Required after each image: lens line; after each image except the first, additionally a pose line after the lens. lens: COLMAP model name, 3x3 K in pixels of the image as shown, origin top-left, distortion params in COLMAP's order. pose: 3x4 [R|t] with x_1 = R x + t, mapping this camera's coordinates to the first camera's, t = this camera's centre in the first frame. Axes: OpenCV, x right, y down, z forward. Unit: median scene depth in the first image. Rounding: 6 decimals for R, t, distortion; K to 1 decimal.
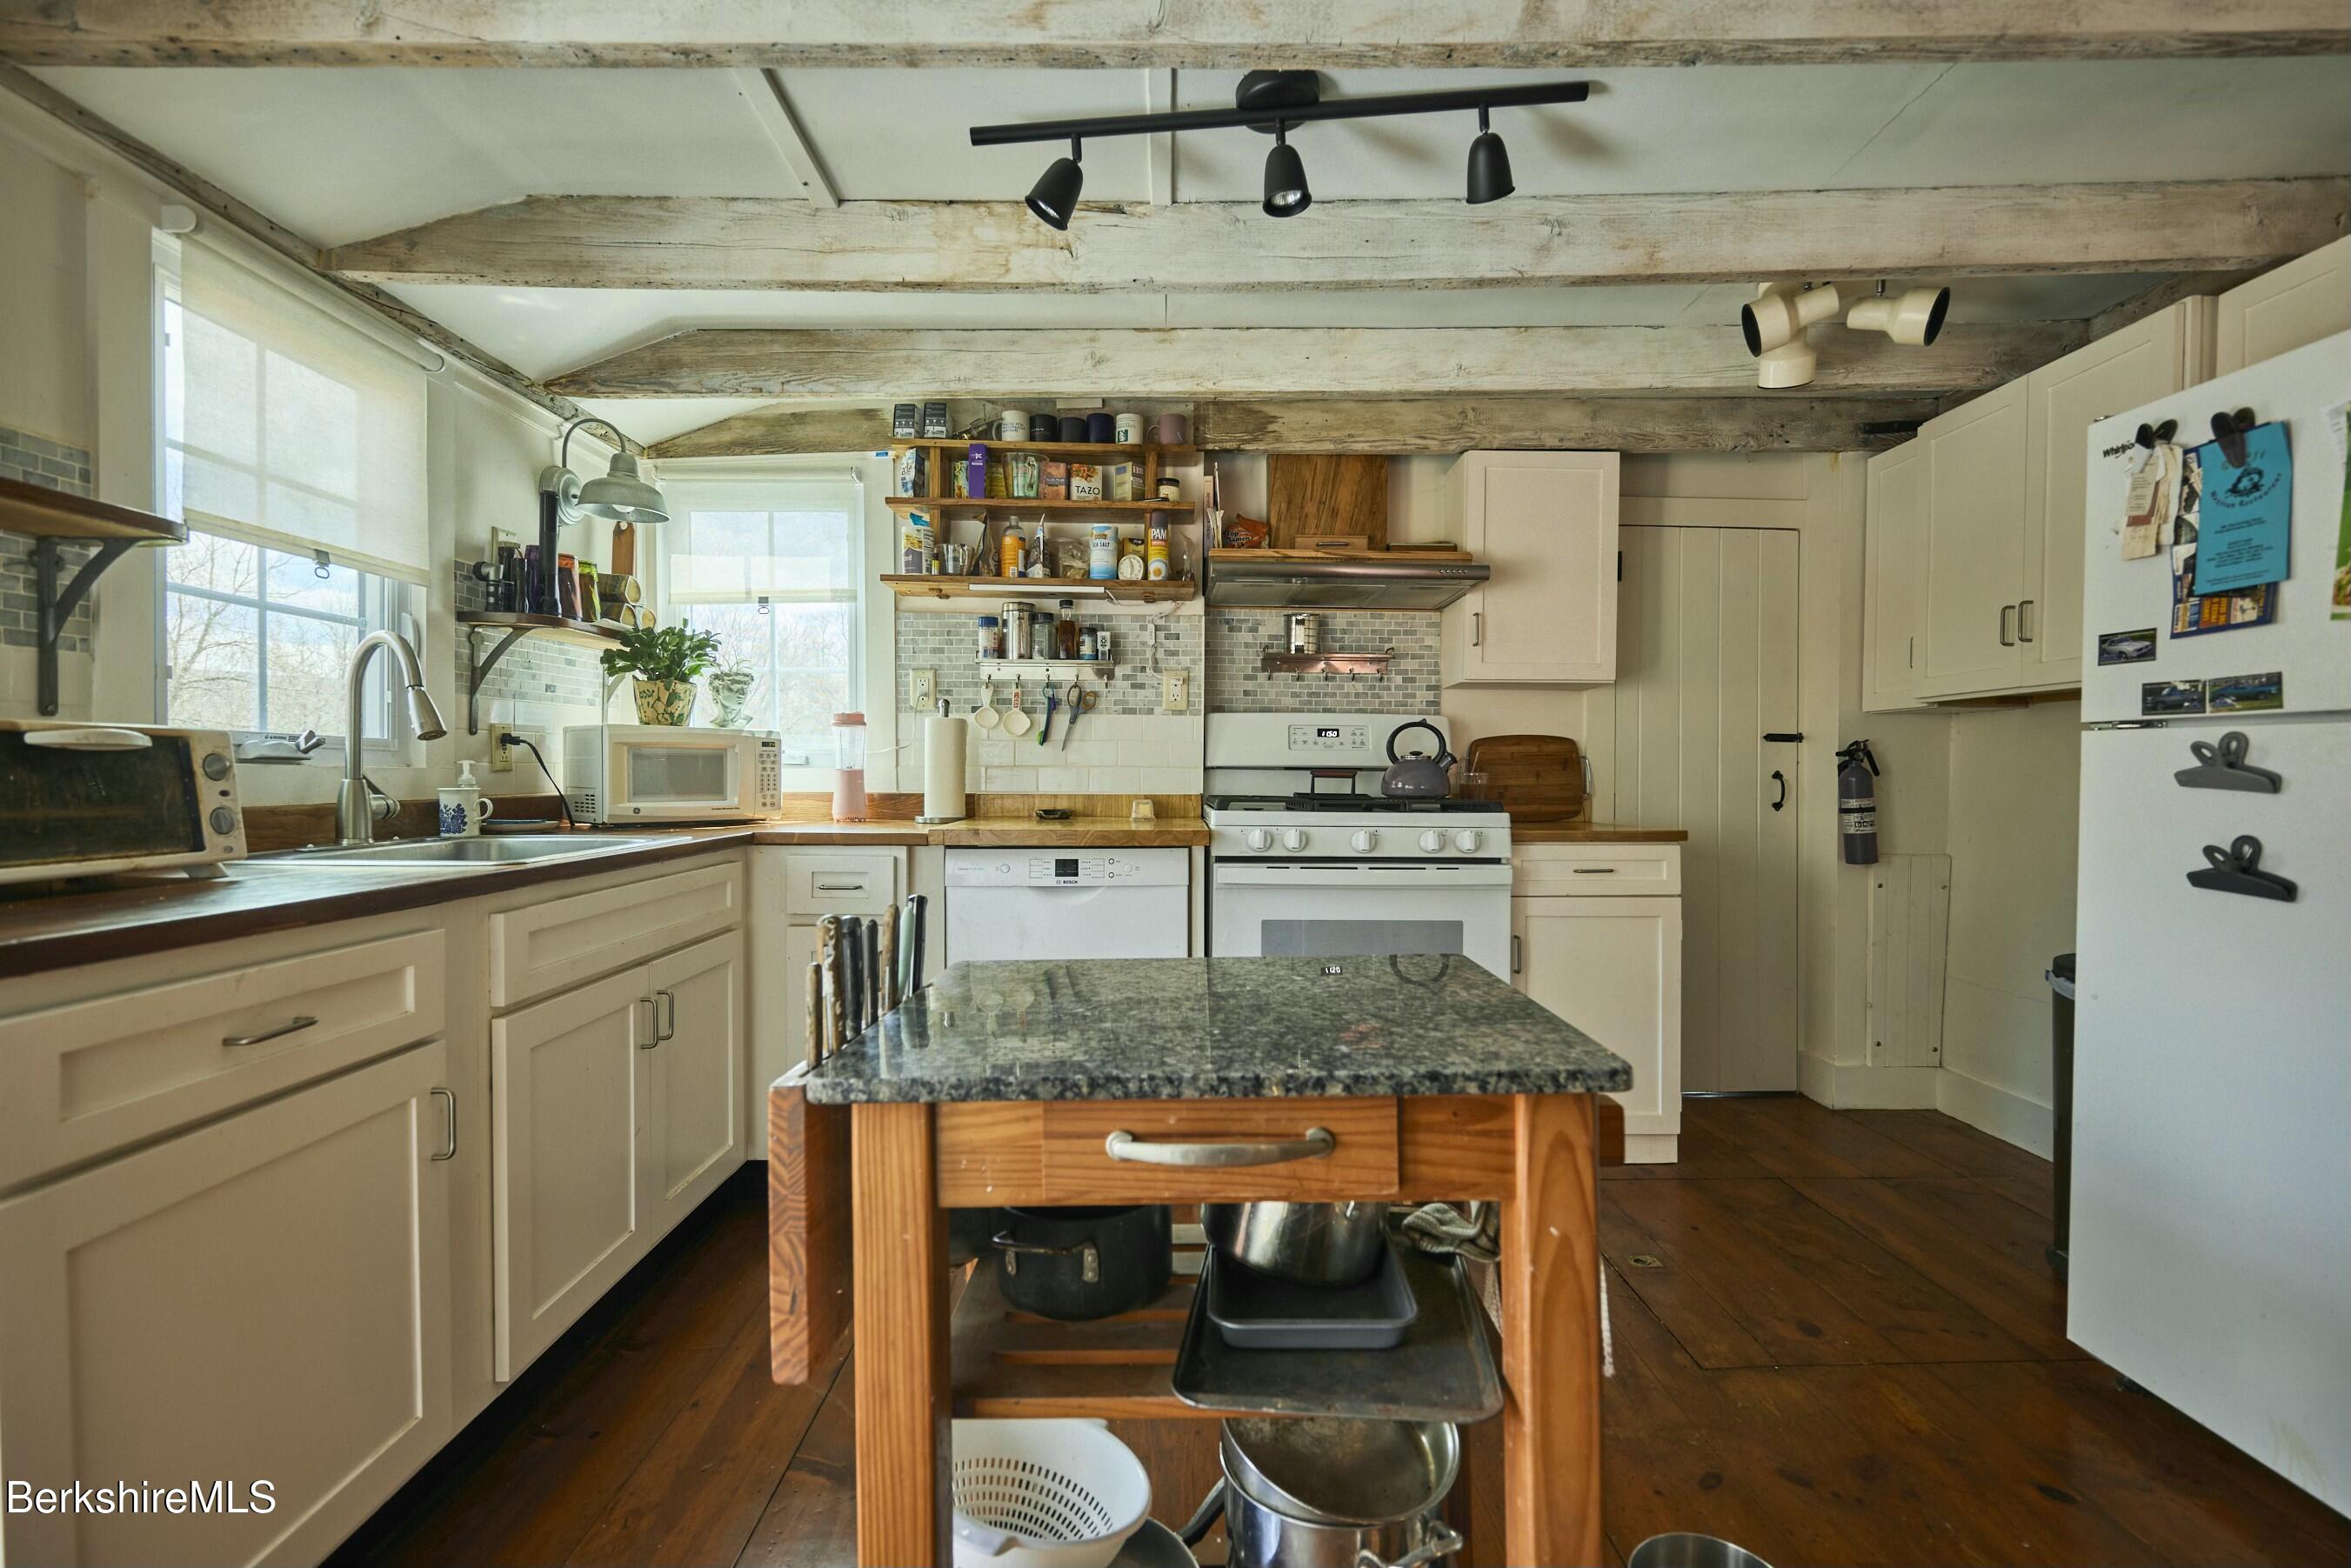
lens RADIAL K [[1070.9, 0, 1172.4], [0, 1070.9, 782.3], [0, 0, 1]] dist [0.004884, 0.000241]
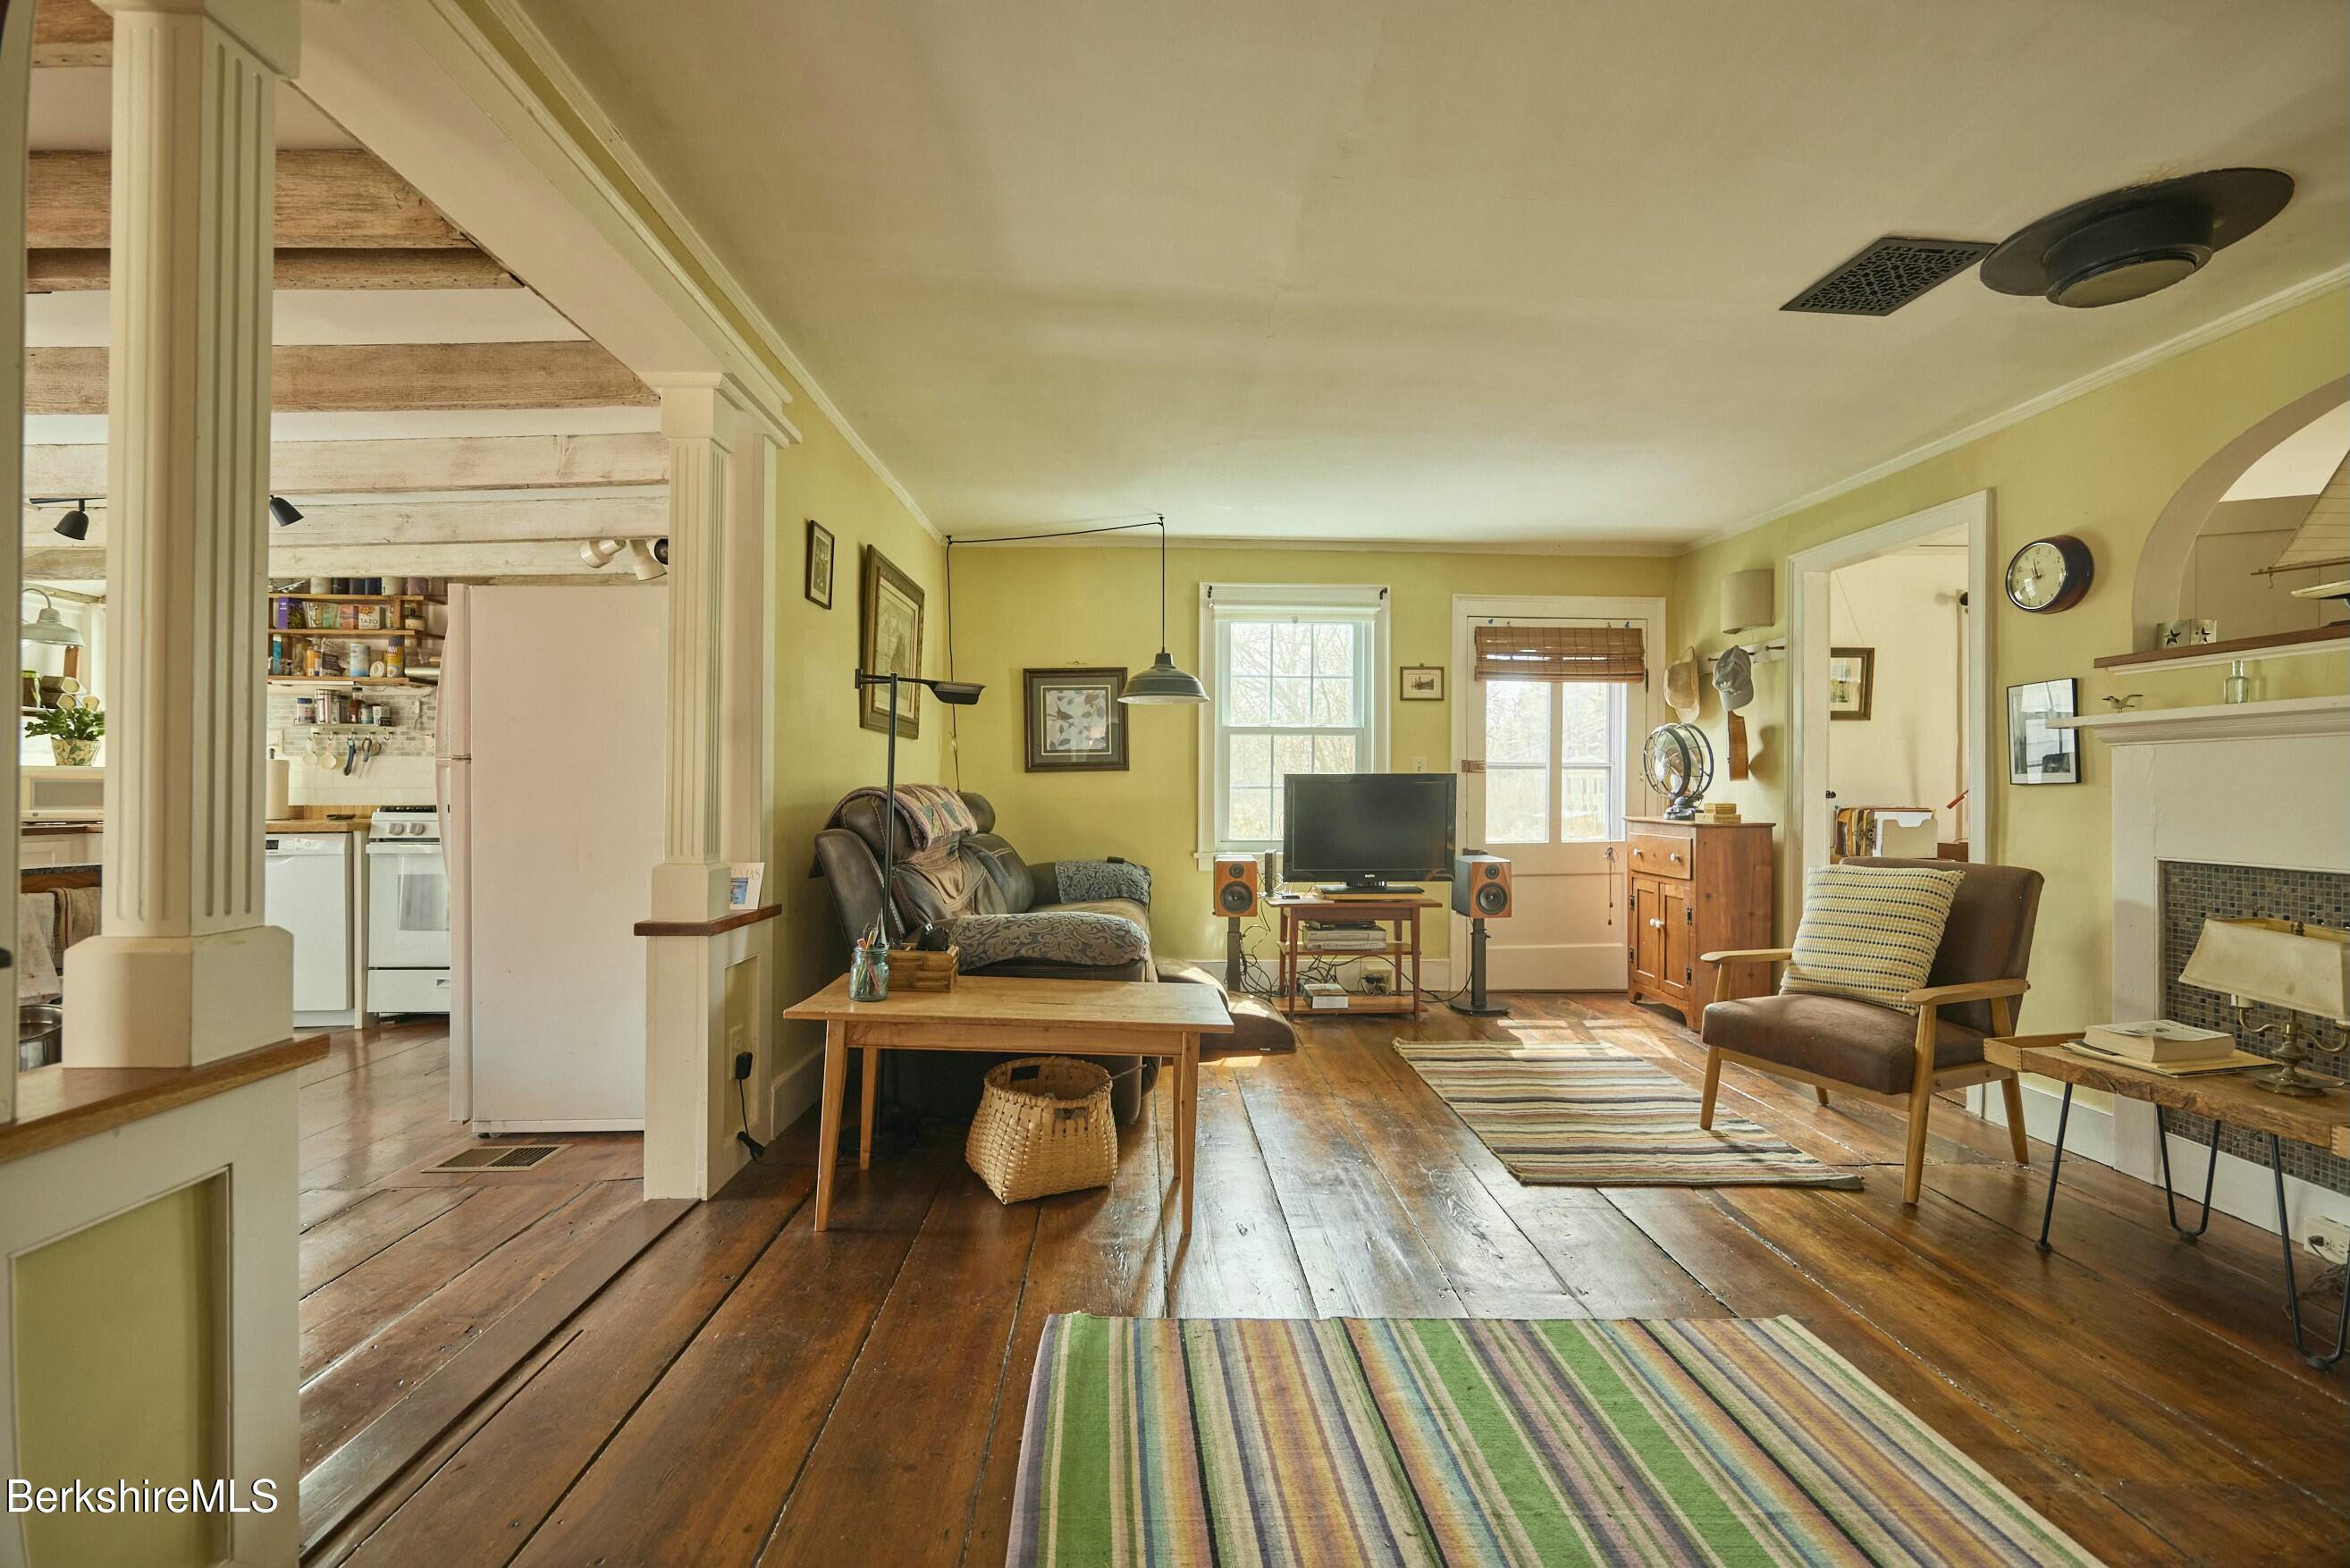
lens RADIAL K [[1031.6, 0, 1169.5], [0, 1031.6, 786.4], [0, 0, 1]] dist [-0.002269, -0.000555]
pose [[0.999779, -0.006158, 0.020110, 1.141459], [0.006534, 0.999804, -0.018715, 0.020843], [-0.019990, 0.018842, 0.999623, -0.622302]]
